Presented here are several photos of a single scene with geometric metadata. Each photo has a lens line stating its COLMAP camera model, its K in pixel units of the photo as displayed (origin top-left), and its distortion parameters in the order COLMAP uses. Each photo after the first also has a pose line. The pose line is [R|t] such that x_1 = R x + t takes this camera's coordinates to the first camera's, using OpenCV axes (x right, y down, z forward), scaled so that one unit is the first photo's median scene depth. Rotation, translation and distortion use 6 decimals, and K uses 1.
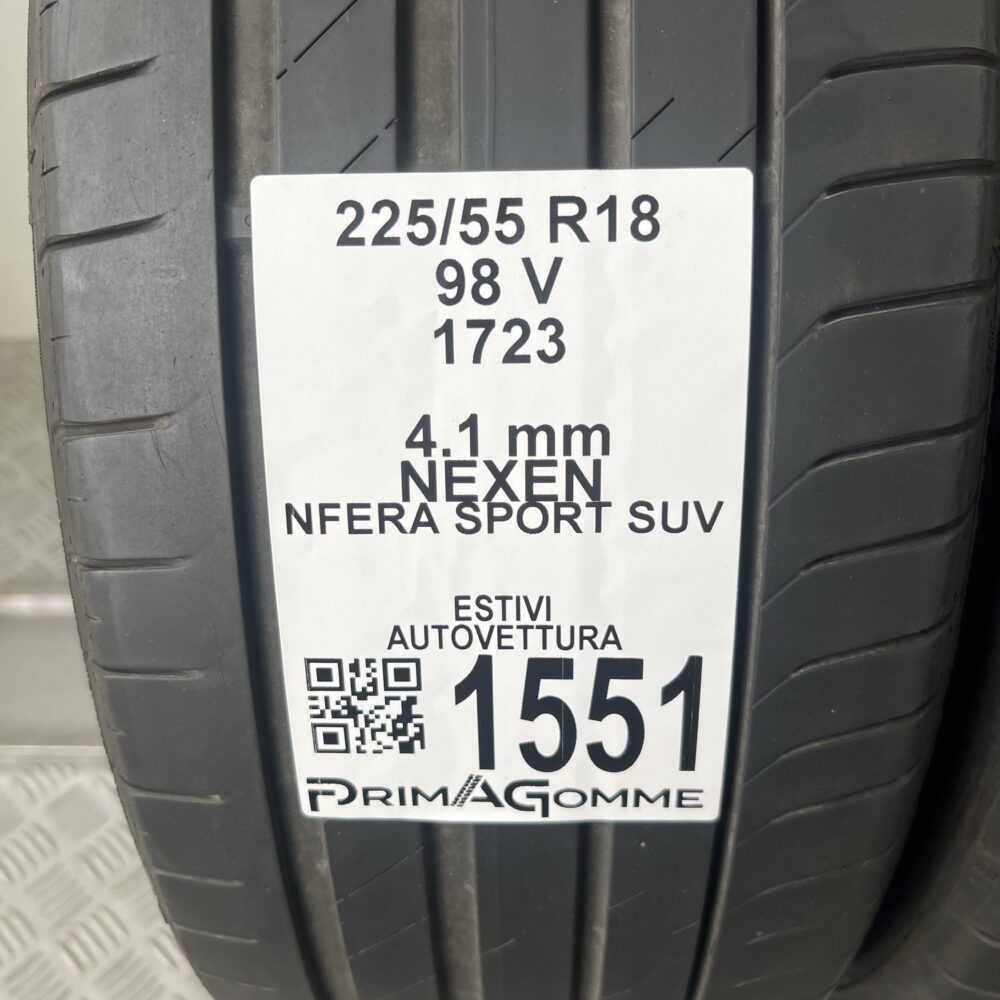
lens RADIAL K [[1028.0, 0, 485.4], [0, 1028.0, 504.3], [0, 0, 1]] dist [0.130053, -0.321999]
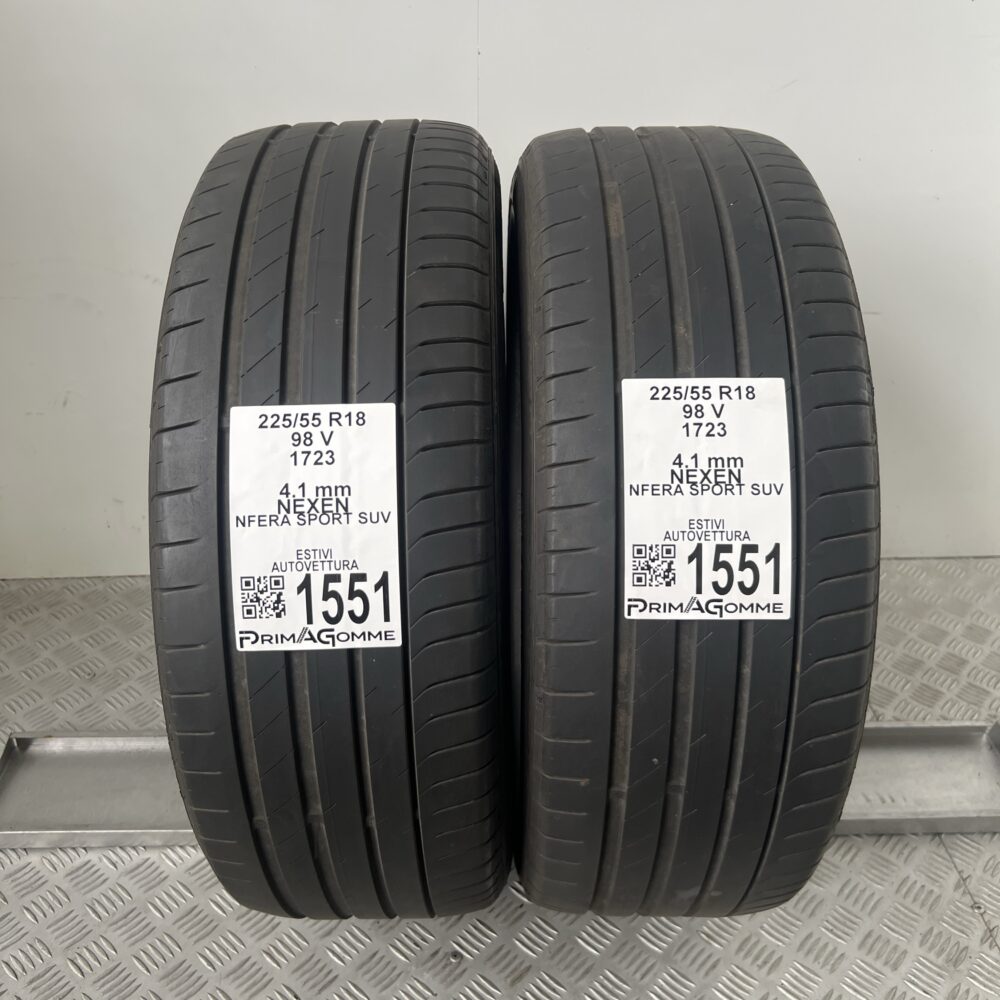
lens RADIAL K [[1028.0, 0, 485.4], [0, 1028.0, 504.3], [0, 0, 1]] dist [0.130053, -0.321999]
pose [[0.999718, -0.011542, 0.020778, 0.417945], [0.017402, 0.950871, -0.309097, 0.834252], [-0.016189, 0.309371, 0.950803, -1.664239]]
